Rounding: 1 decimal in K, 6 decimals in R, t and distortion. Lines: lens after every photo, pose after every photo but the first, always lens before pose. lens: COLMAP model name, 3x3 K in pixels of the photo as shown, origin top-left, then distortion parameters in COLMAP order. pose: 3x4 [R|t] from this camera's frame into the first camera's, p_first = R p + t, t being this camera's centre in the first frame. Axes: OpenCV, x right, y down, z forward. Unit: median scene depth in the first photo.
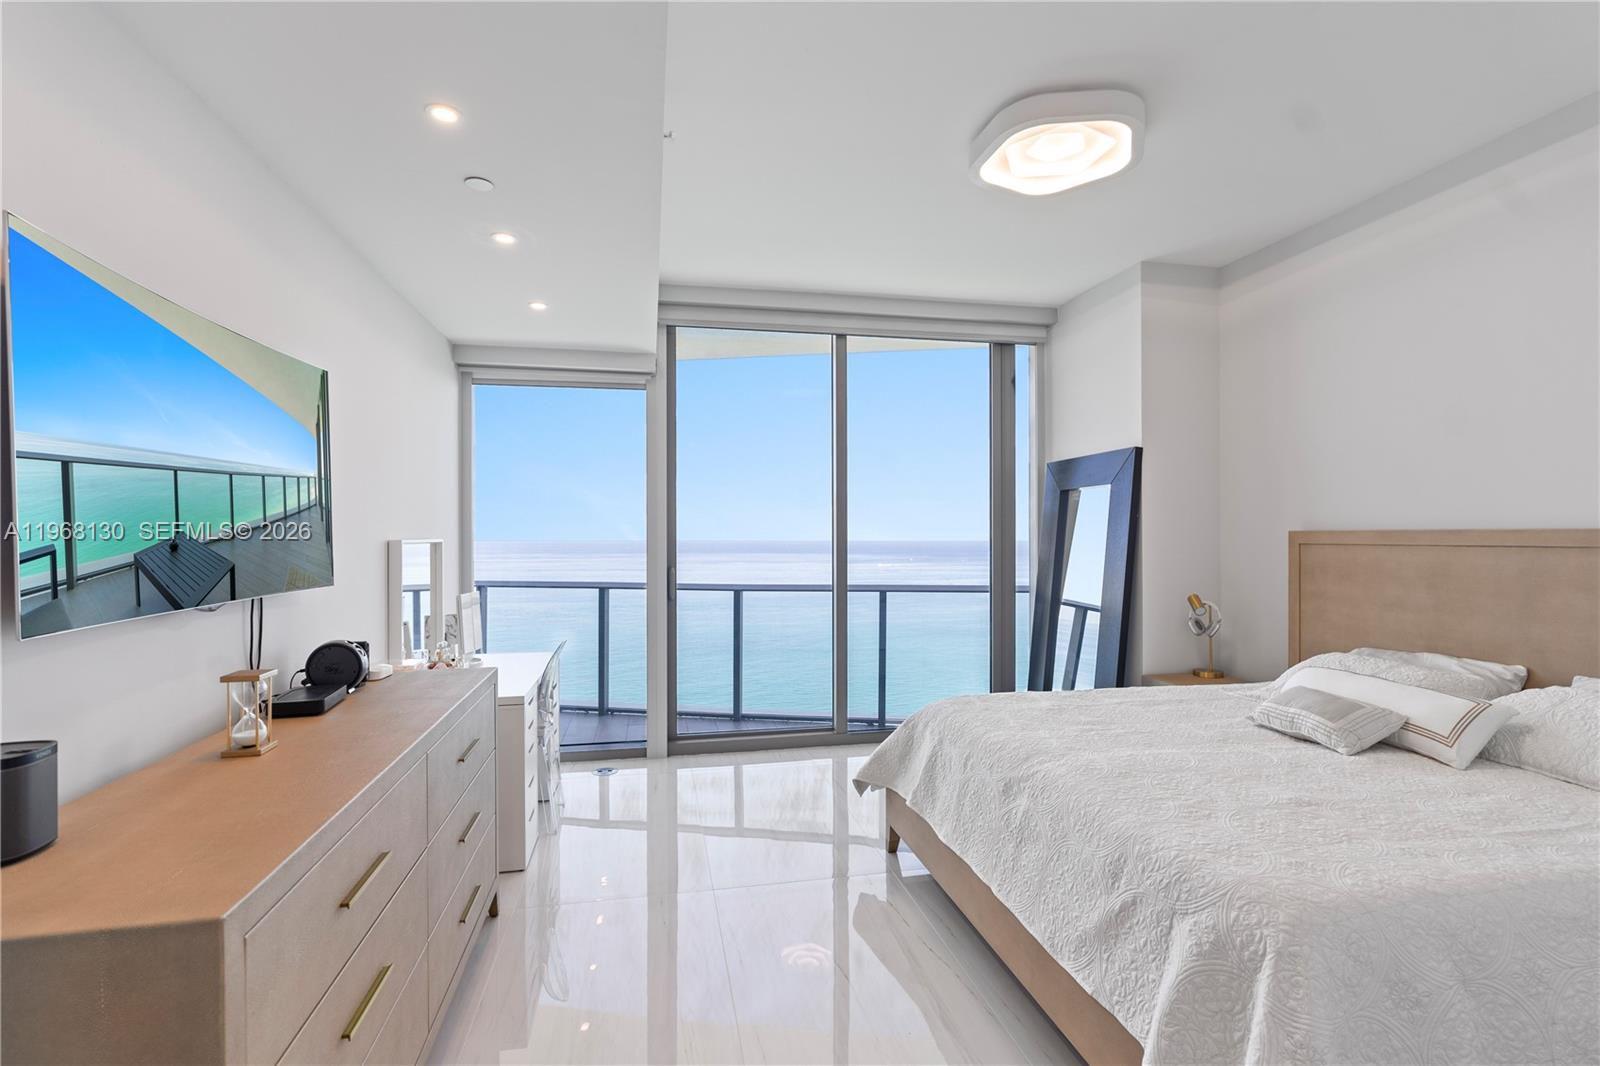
lens RADIAL K [[734.1, 0, 804.5], [0, 734.1, 533.0], [0, 0, 1]] dist [-0.003295, 0.004273]
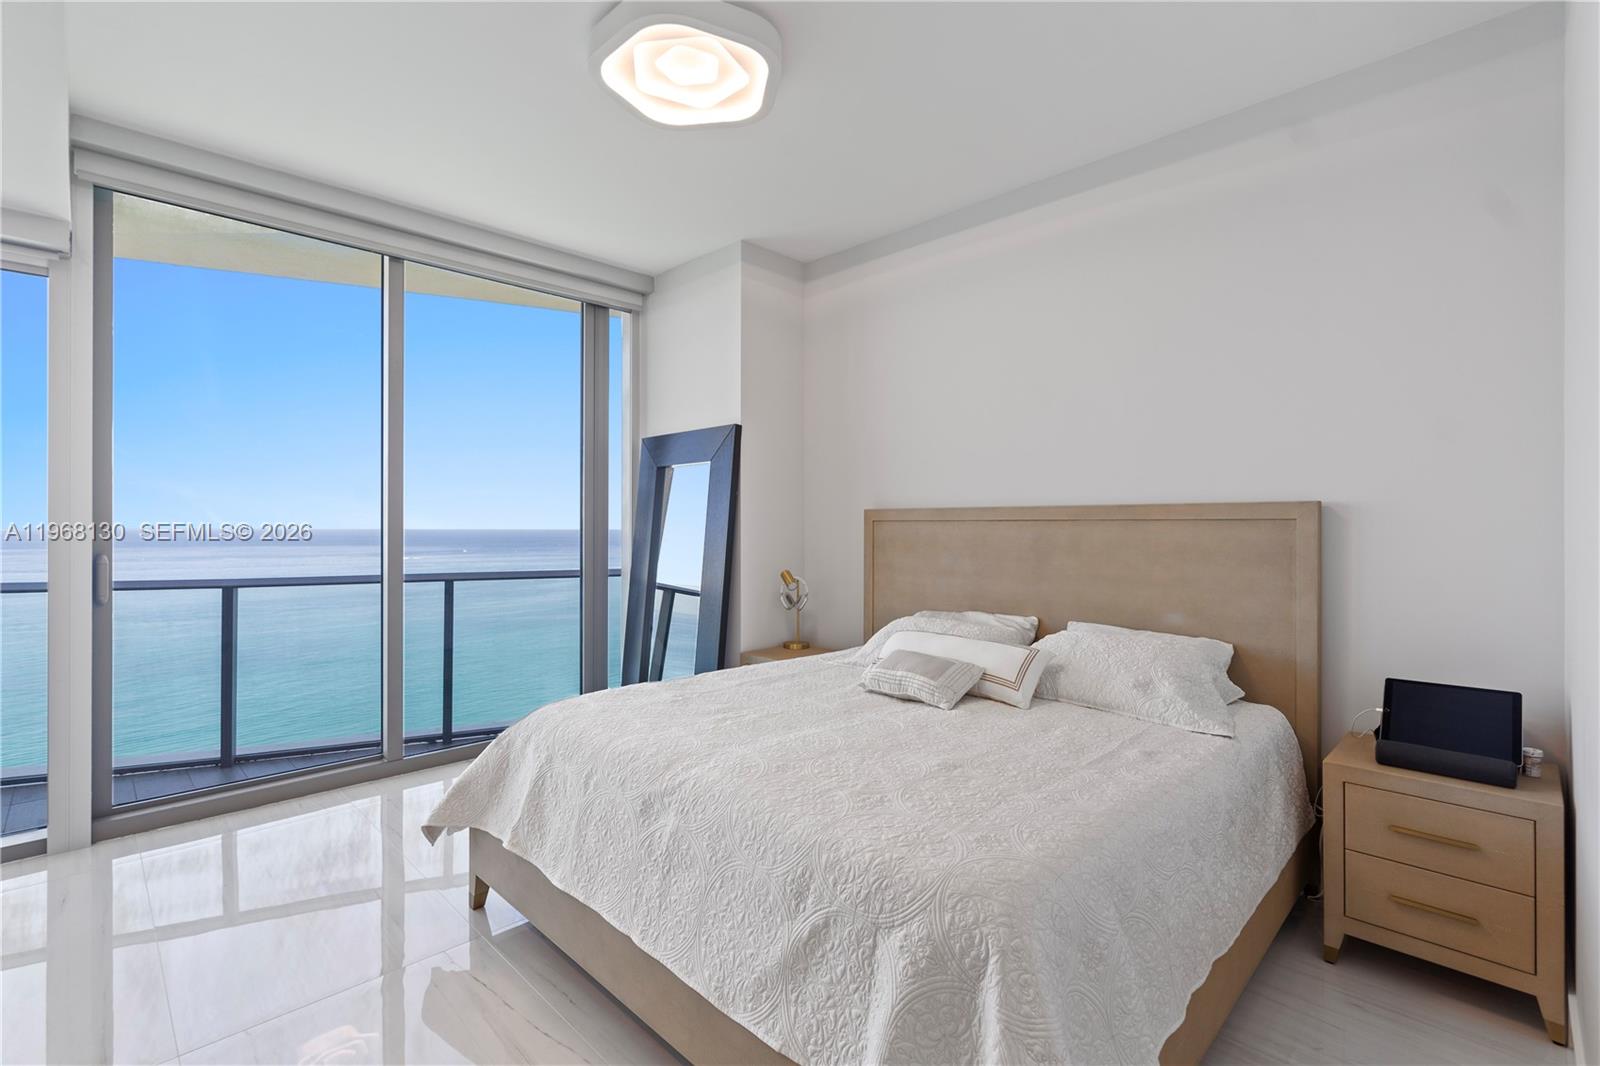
lens RADIAL K [[724.2, 0, 801.6], [0, 724.2, 524.3], [0, 0, 1]] dist [-0.009356, 0.004182]
pose [[0.836015, 0.004321, 0.548689, -0.017201], [-0.005576, 0.999984, 0.000622, 0.023755], [-0.548677, -0.003580, 0.836026, 0.175451]]
